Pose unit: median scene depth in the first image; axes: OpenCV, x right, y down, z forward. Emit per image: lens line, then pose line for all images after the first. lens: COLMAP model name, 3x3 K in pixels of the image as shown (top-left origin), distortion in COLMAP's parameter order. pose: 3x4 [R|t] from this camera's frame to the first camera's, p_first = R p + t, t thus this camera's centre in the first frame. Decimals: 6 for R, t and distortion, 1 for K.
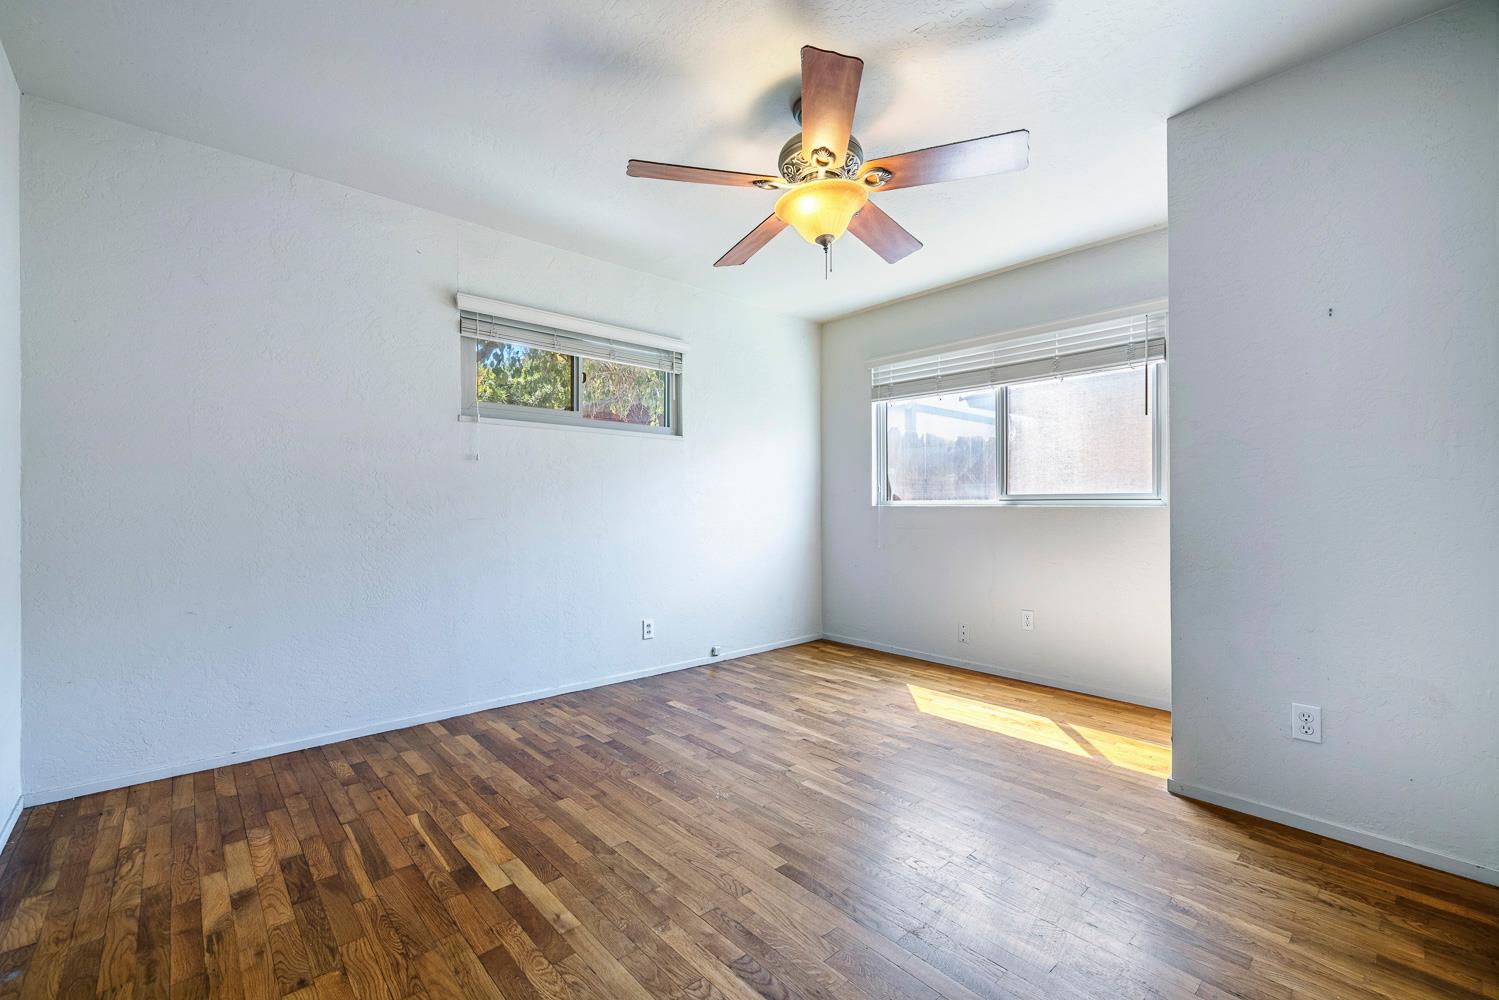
lens RADIAL K [[624.1, 0, 745.8], [0, 624.1, 498.7], [0, 0, 1]] dist [0.000697, 0.000302]
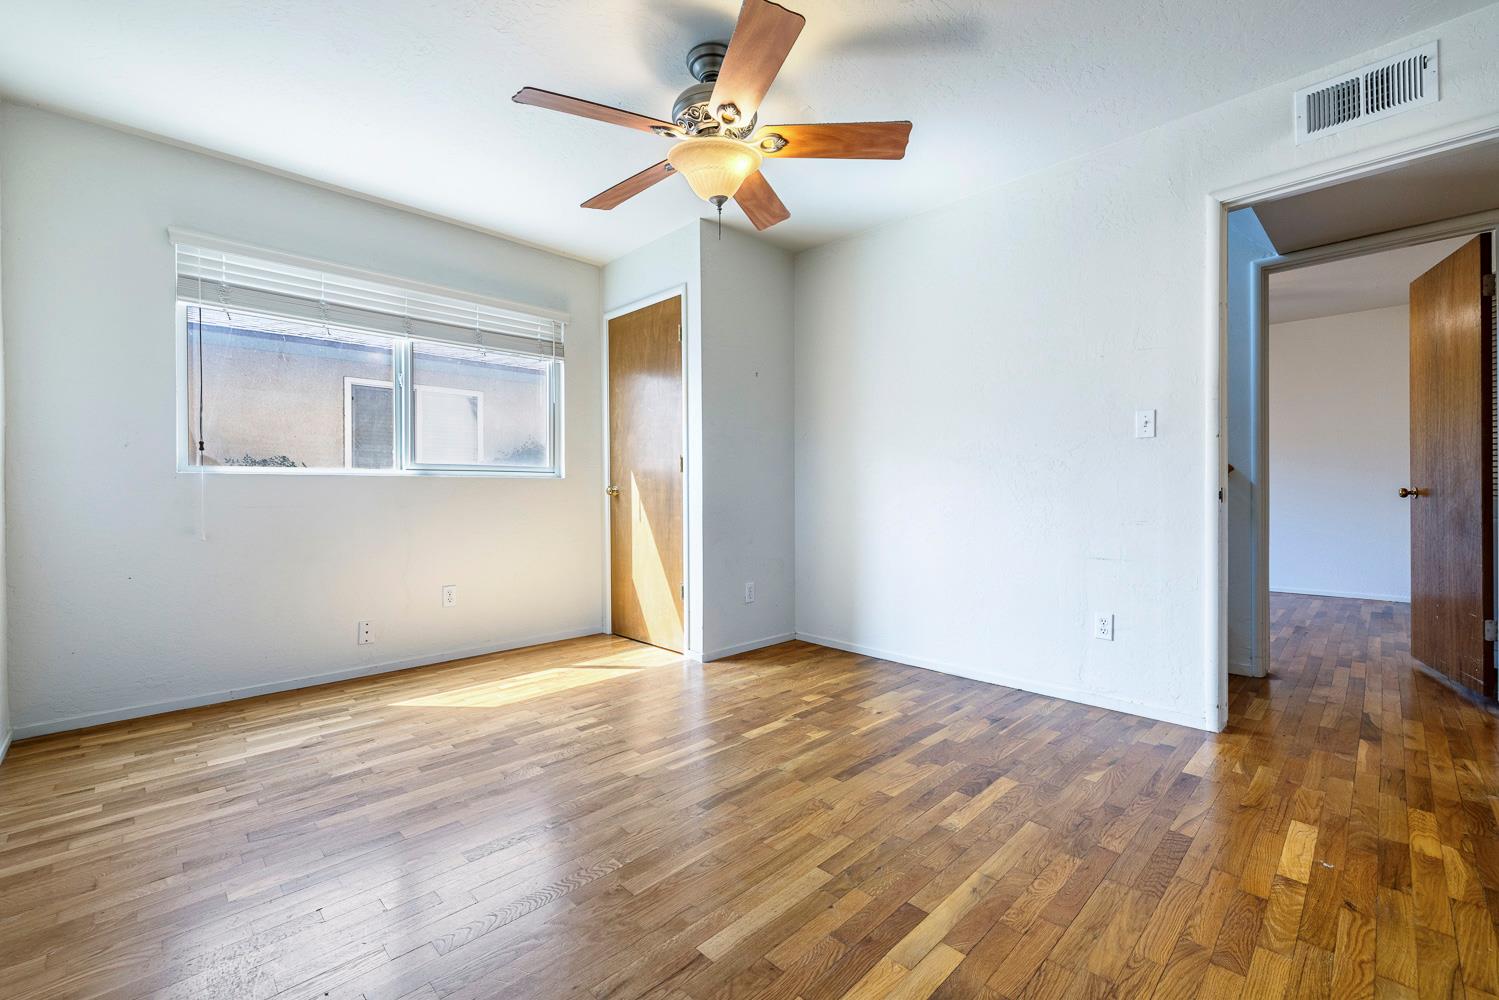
lens RADIAL K [[624.1, 0, 745.8], [0, 624.1, 498.7], [0, 0, 1]] dist [0.000697, 0.000302]
pose [[-0.036491, -0.011431, 0.999269, -0.557374], [-0.006853, 0.999914, 0.011188, 0.034335], [-0.999310, -0.006440, -0.036566, 0.632206]]
